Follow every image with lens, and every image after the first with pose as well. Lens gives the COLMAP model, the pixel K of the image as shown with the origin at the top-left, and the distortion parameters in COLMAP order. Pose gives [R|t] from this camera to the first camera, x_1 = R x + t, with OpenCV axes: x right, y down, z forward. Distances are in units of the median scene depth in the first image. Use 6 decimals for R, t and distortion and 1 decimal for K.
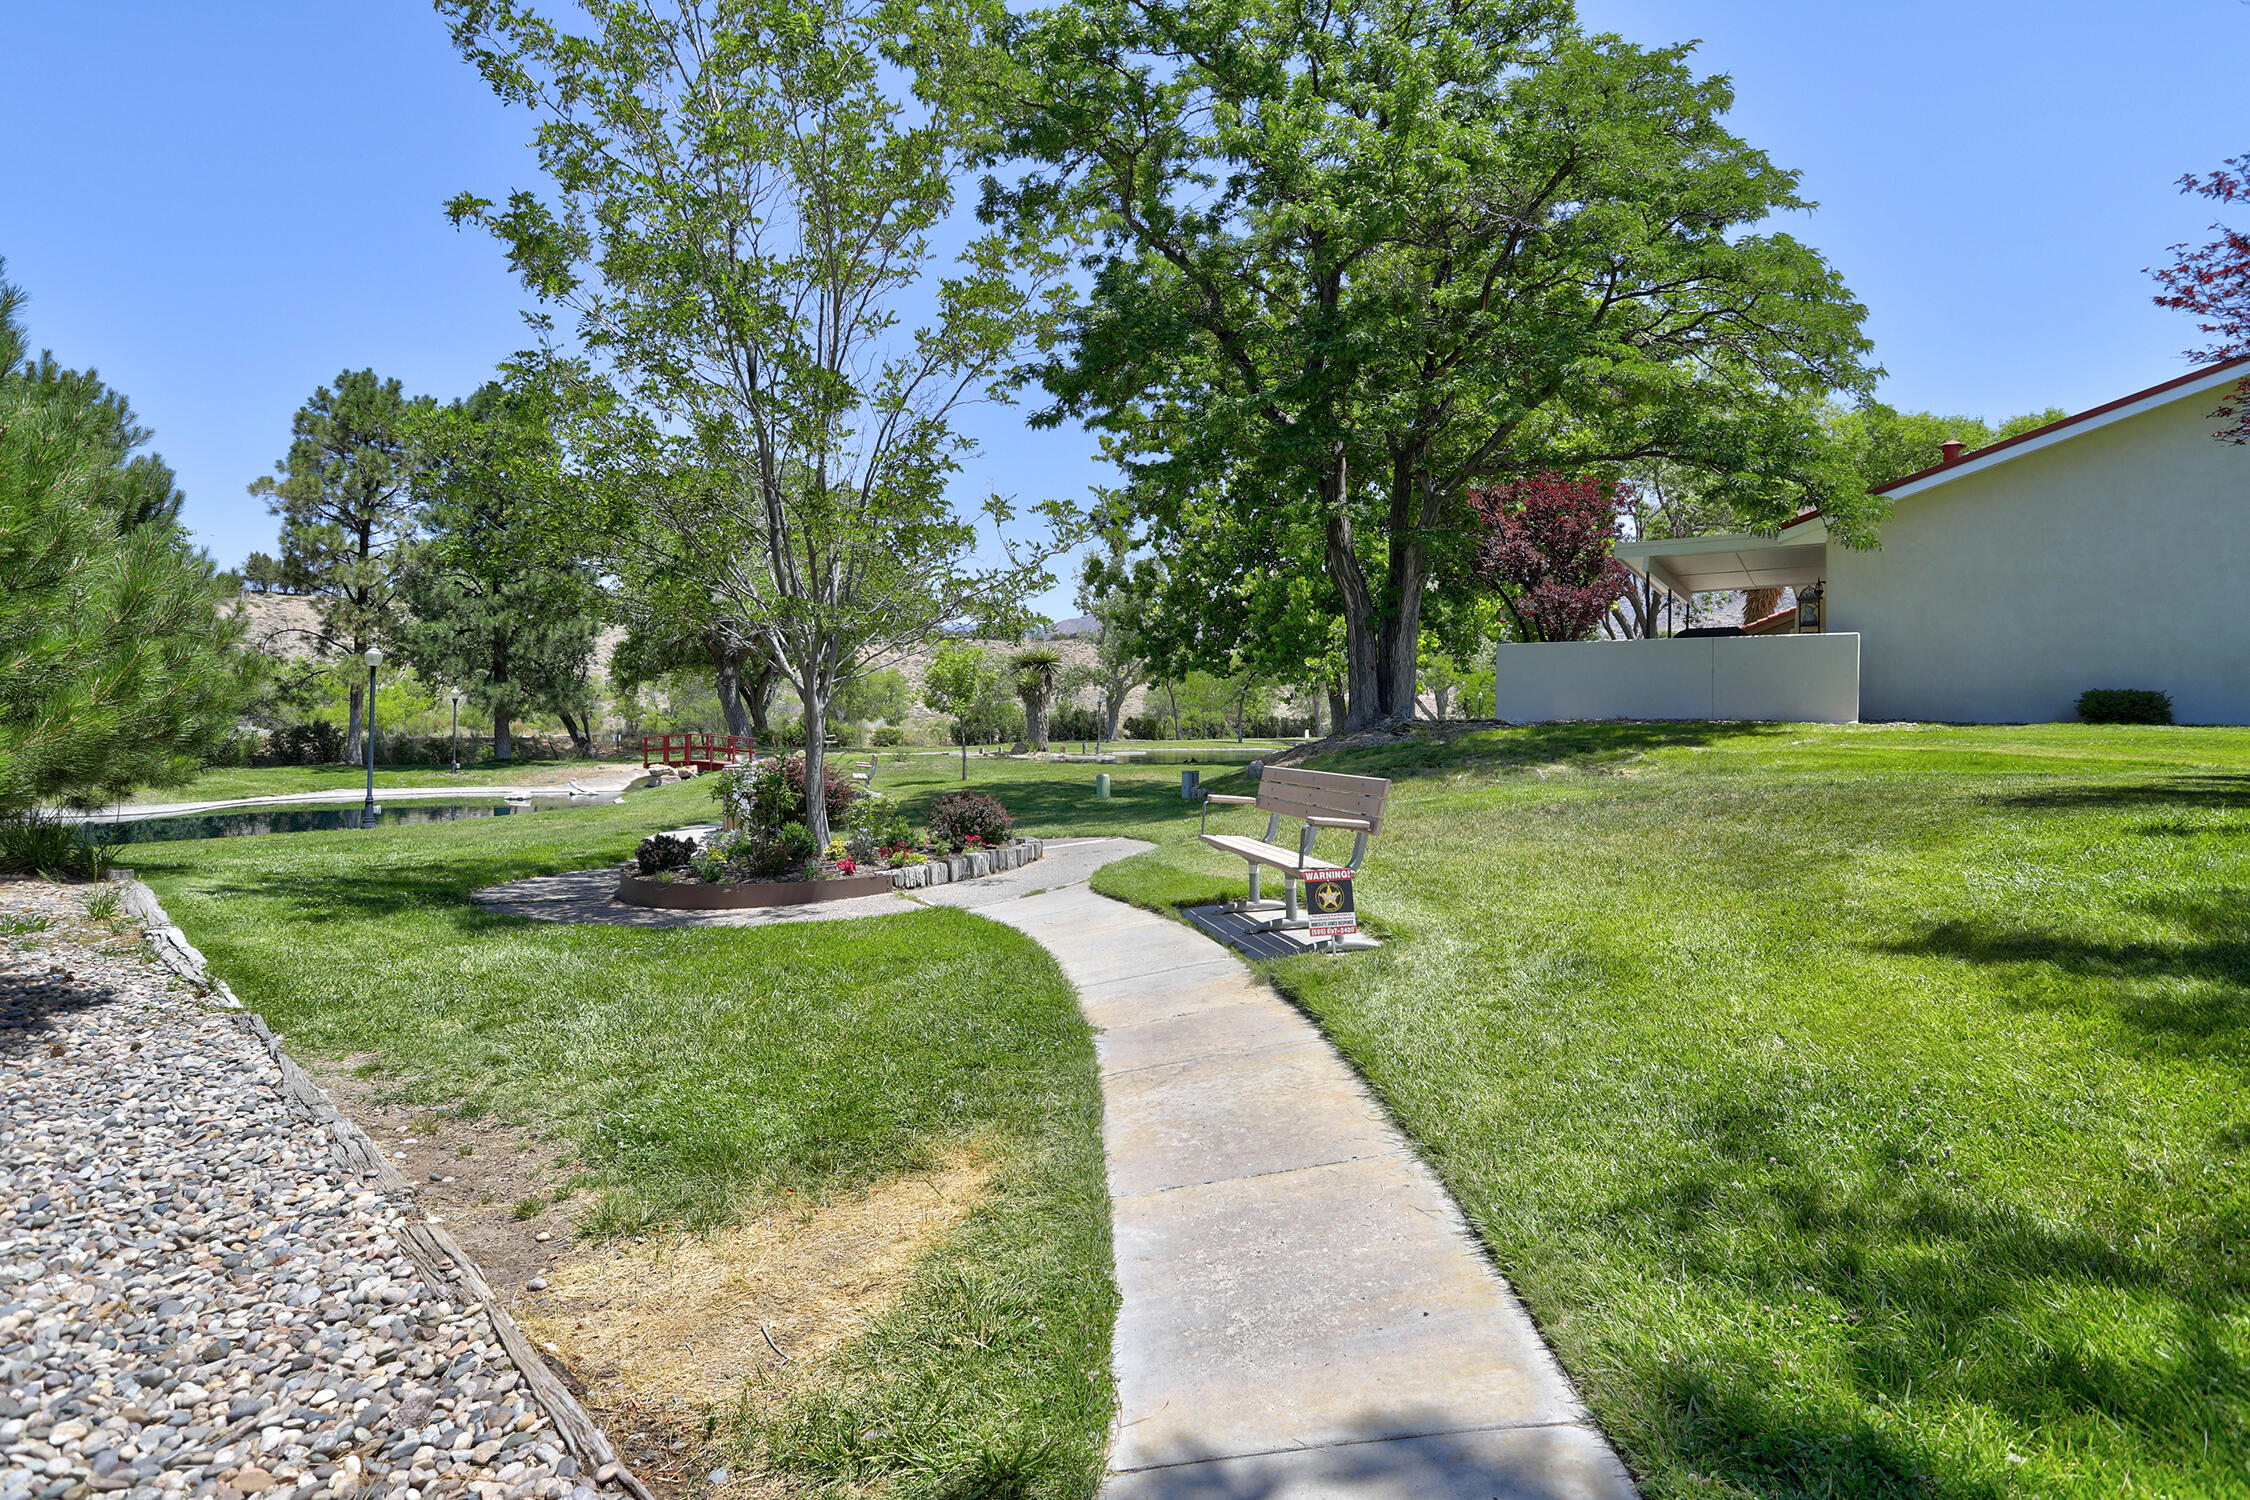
lens RADIAL K [[1212.9, 0, 1132.4], [0, 1212.9, 747.1], [0, 0, 1]] dist [-0.002179, -0.000466]
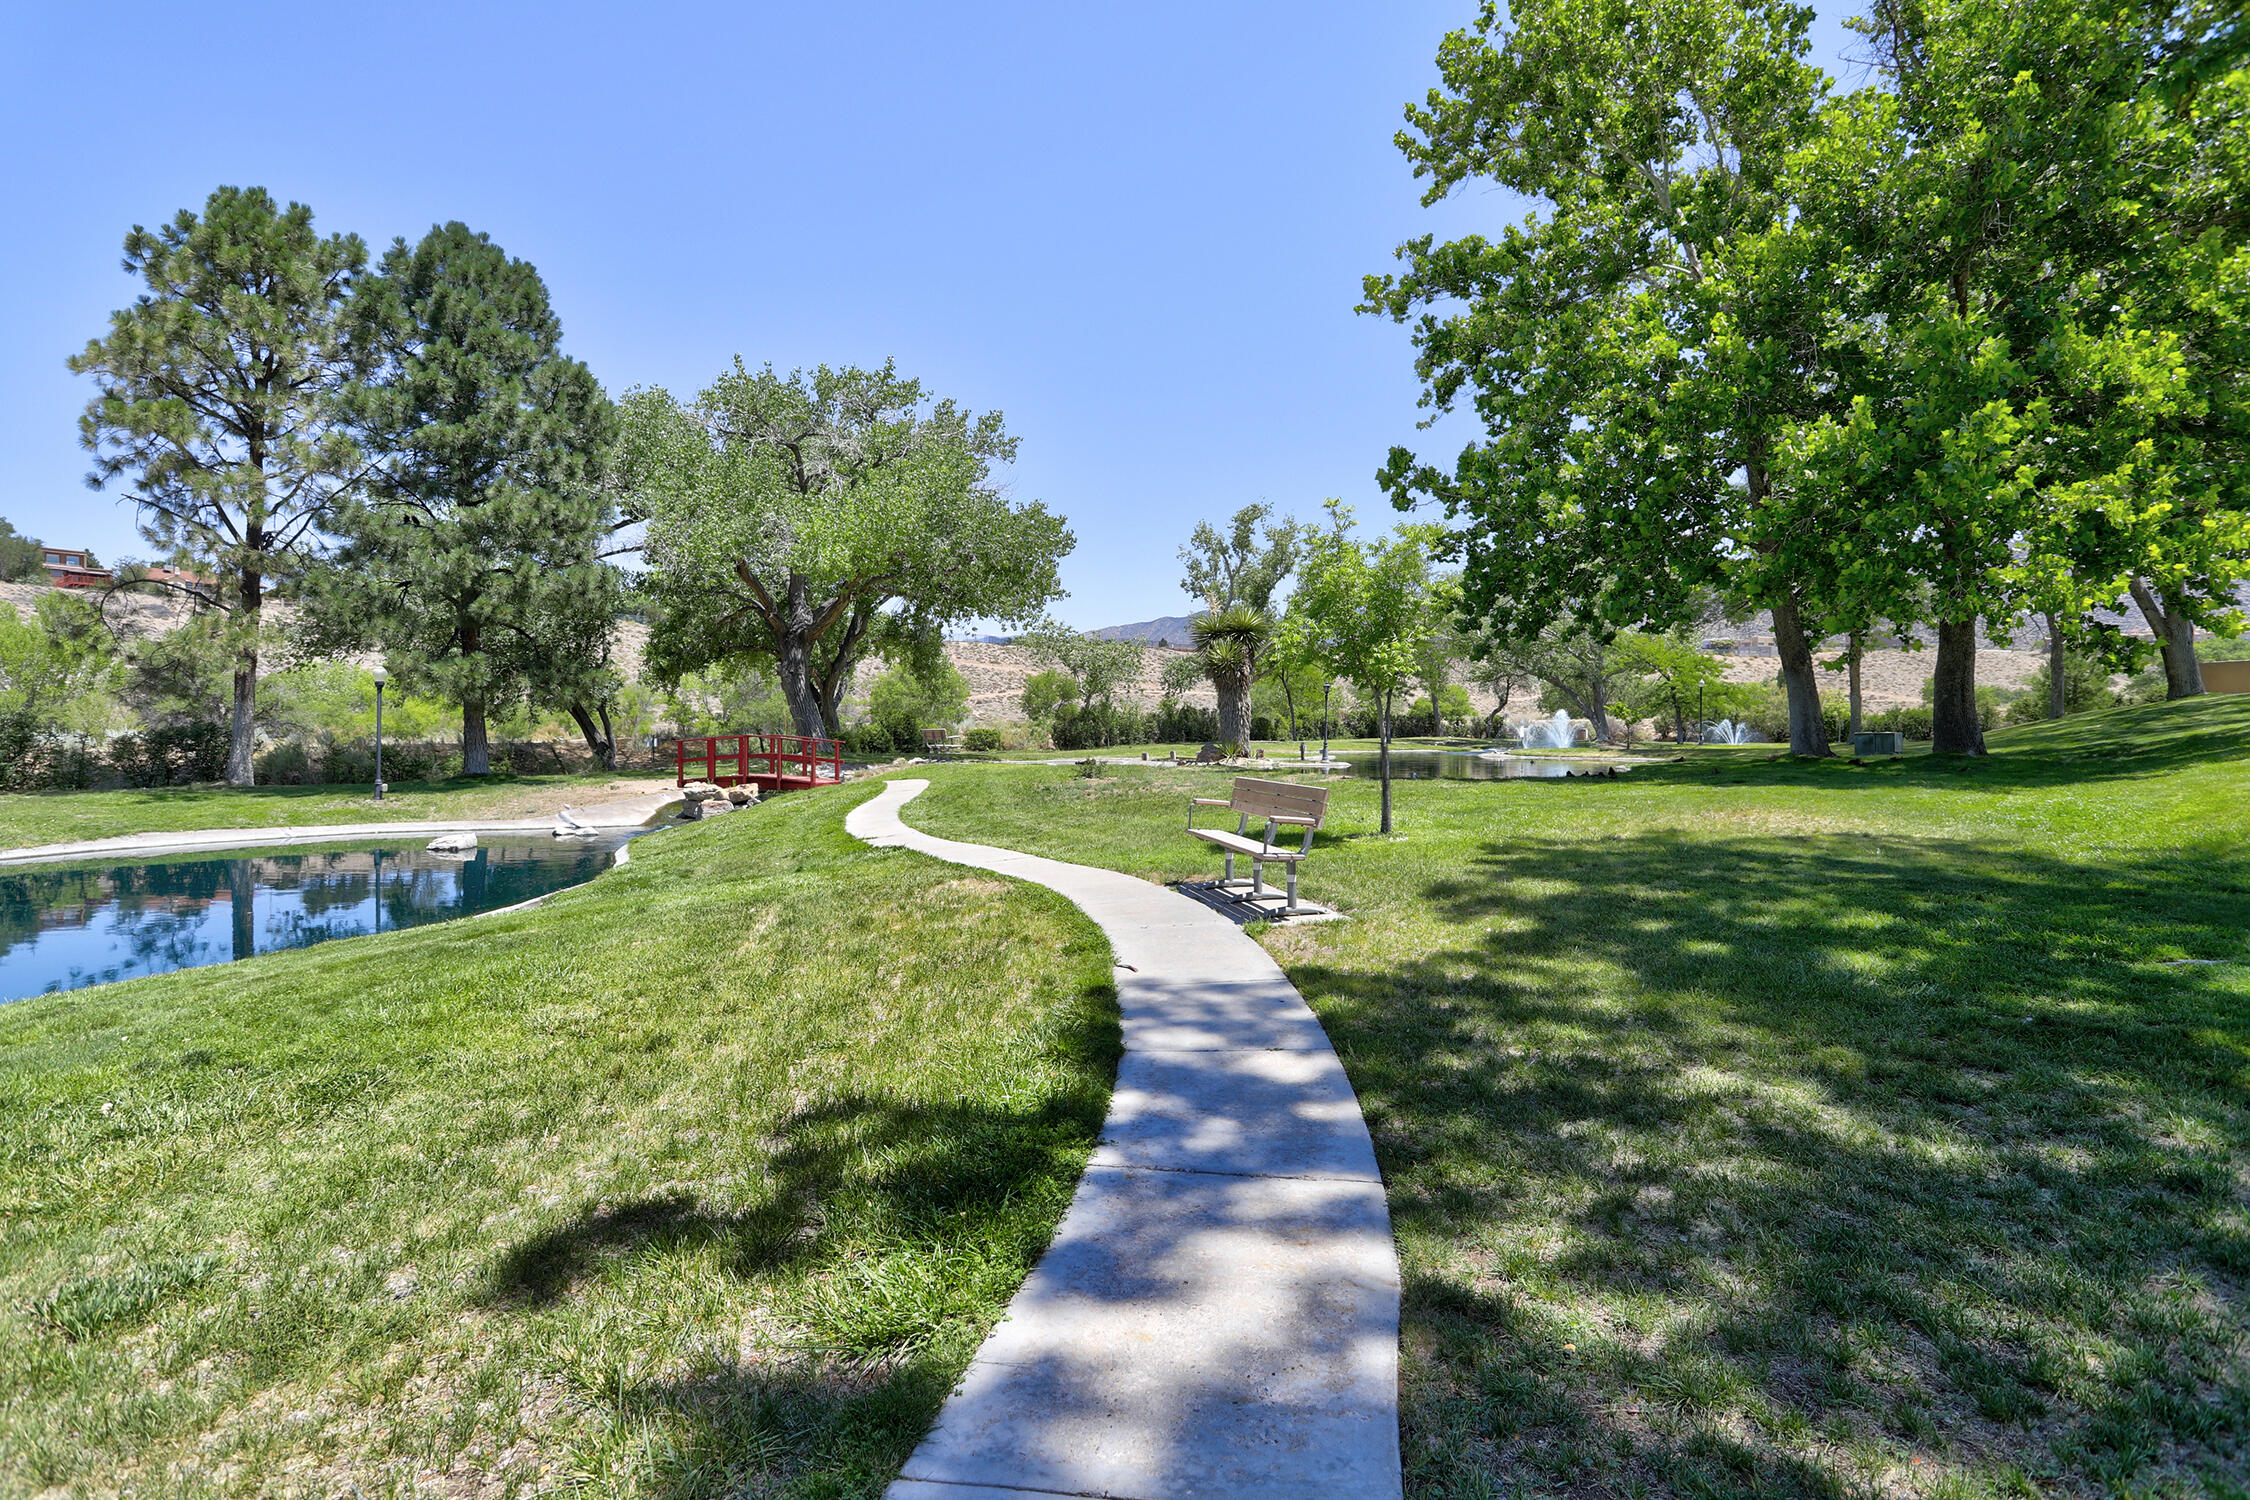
lens RADIAL K [[1103.0, 0, 1116.1], [0, 1103.0, 744.6], [0, 0, 1]] dist [0.001927, 0.000509]
pose [[0.999678, -0.007952, -0.024084, -0.133200], [0.007853, 0.999960, -0.004180, -0.001392], [0.024116, 0.003989, 0.999701, 0.360718]]
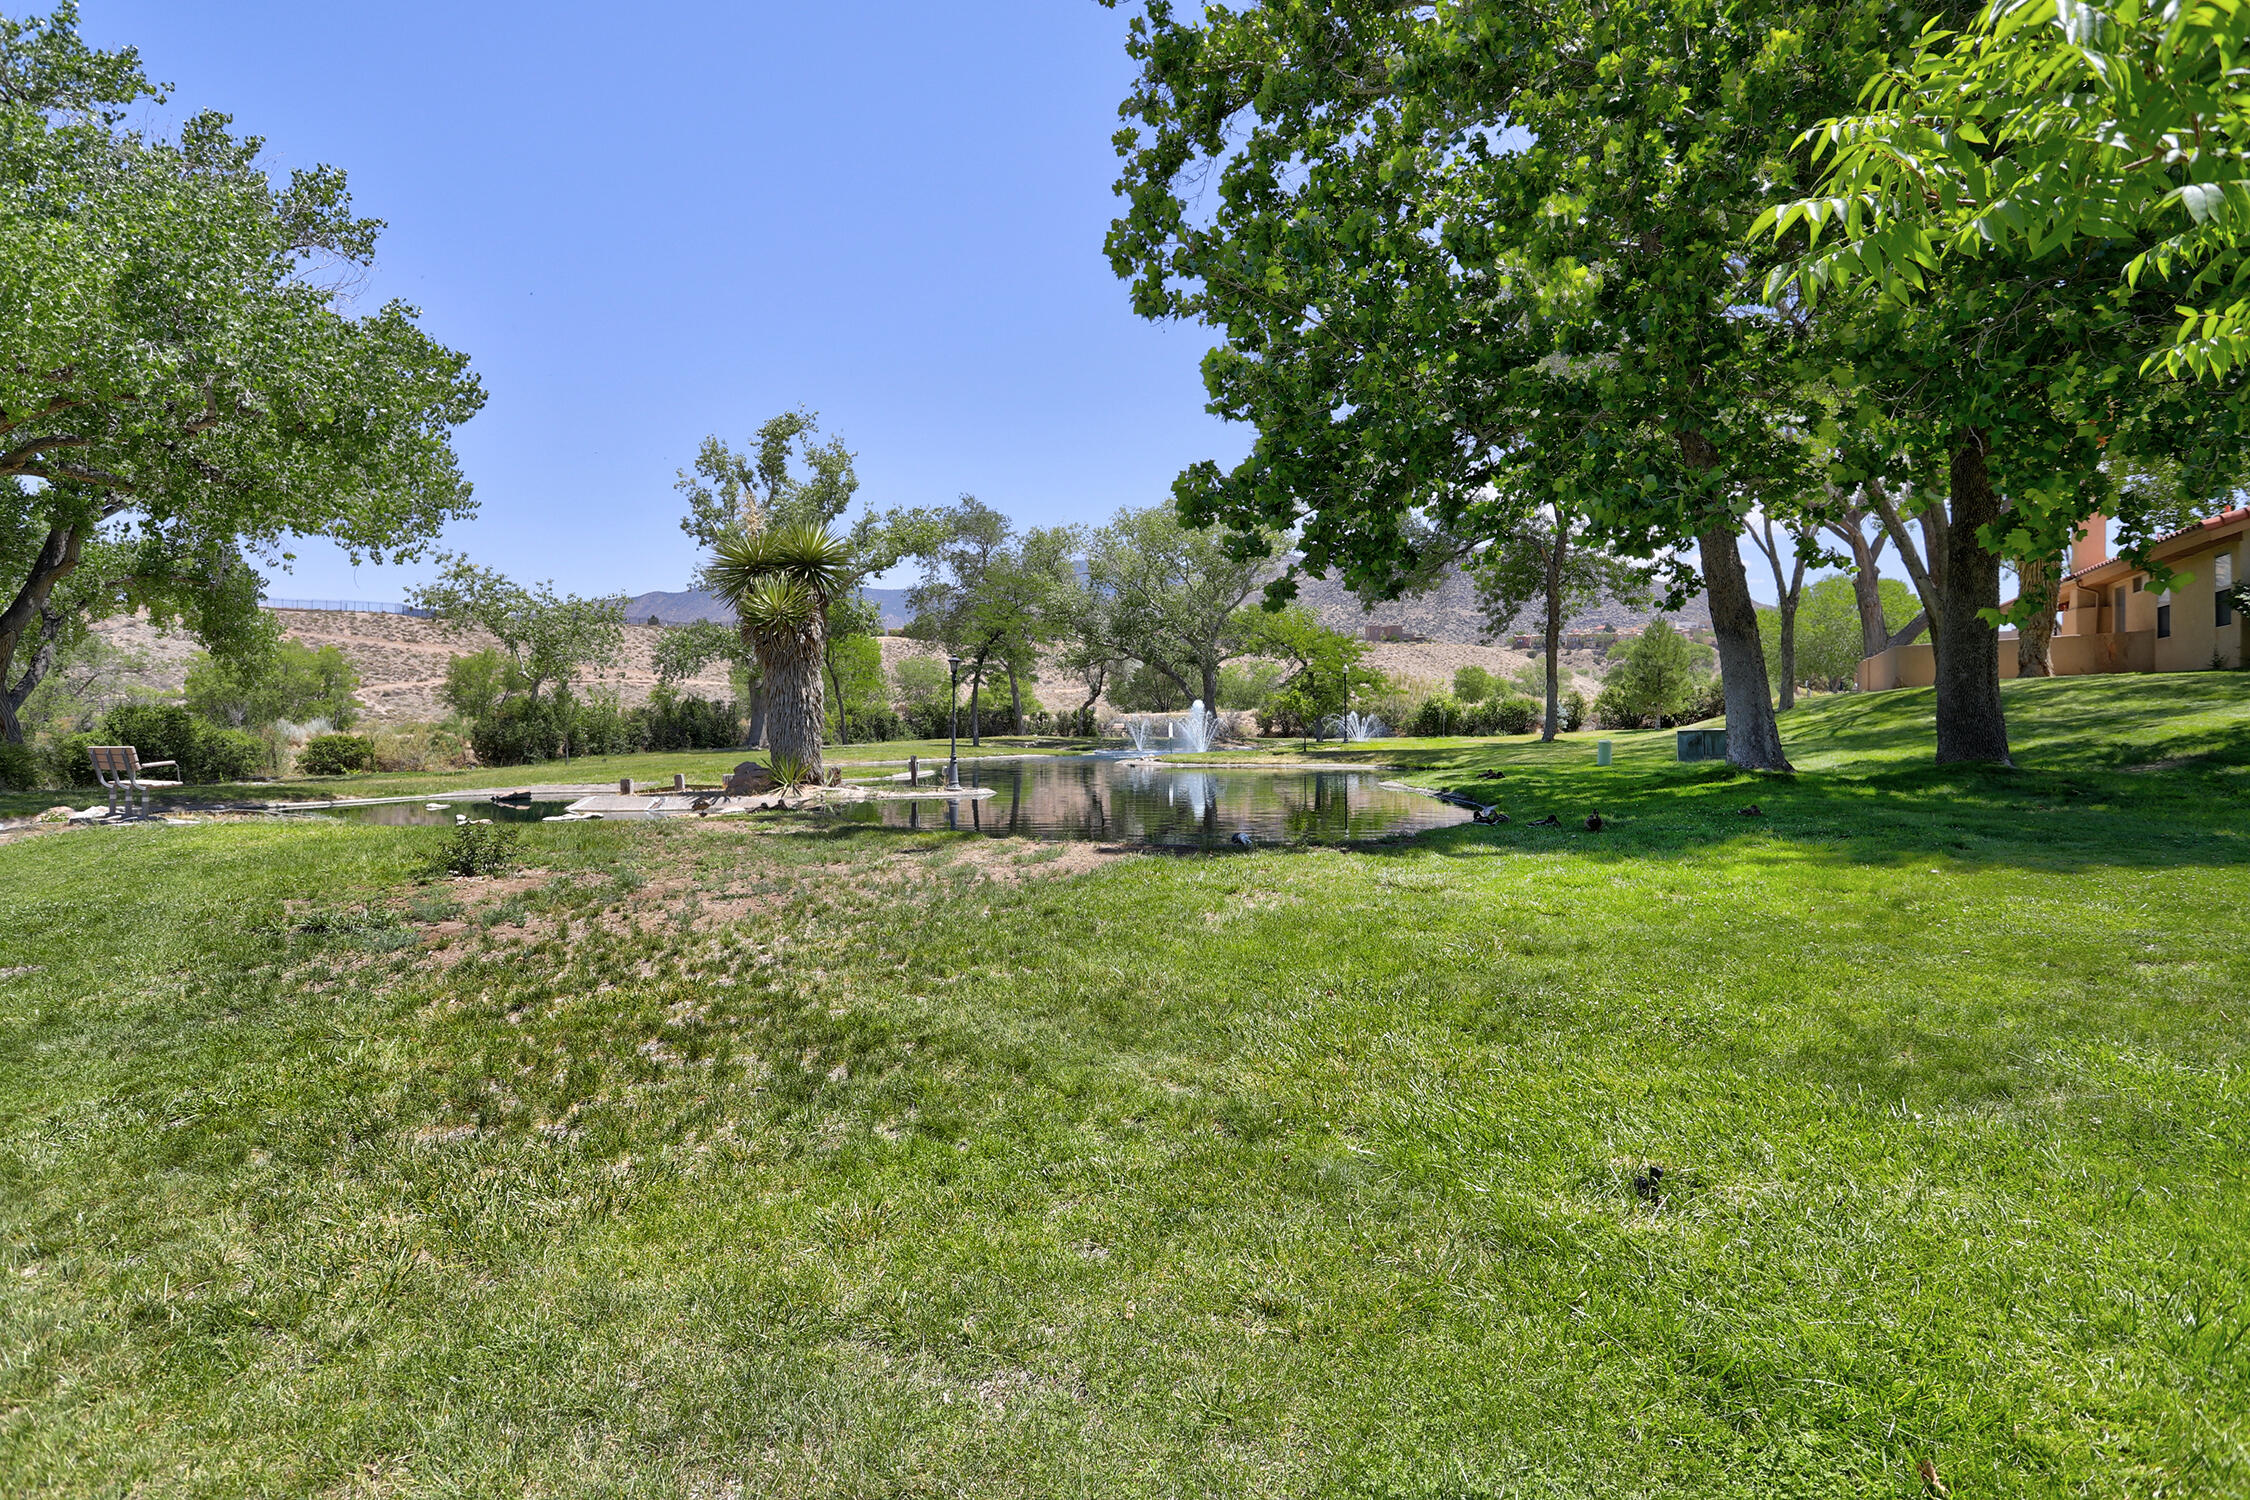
lens RADIAL K [[1237.6, 0, 1135.6], [0, 1237.6, 731.8], [0, 0, 1]] dist [-0.002511, -0.001735]
pose [[0.924638, -0.020876, 0.380274, -0.131659], [0.024871, 0.999675, -0.005595, -0.008616], [-0.380033, 0.014631, 0.924857, 0.581775]]
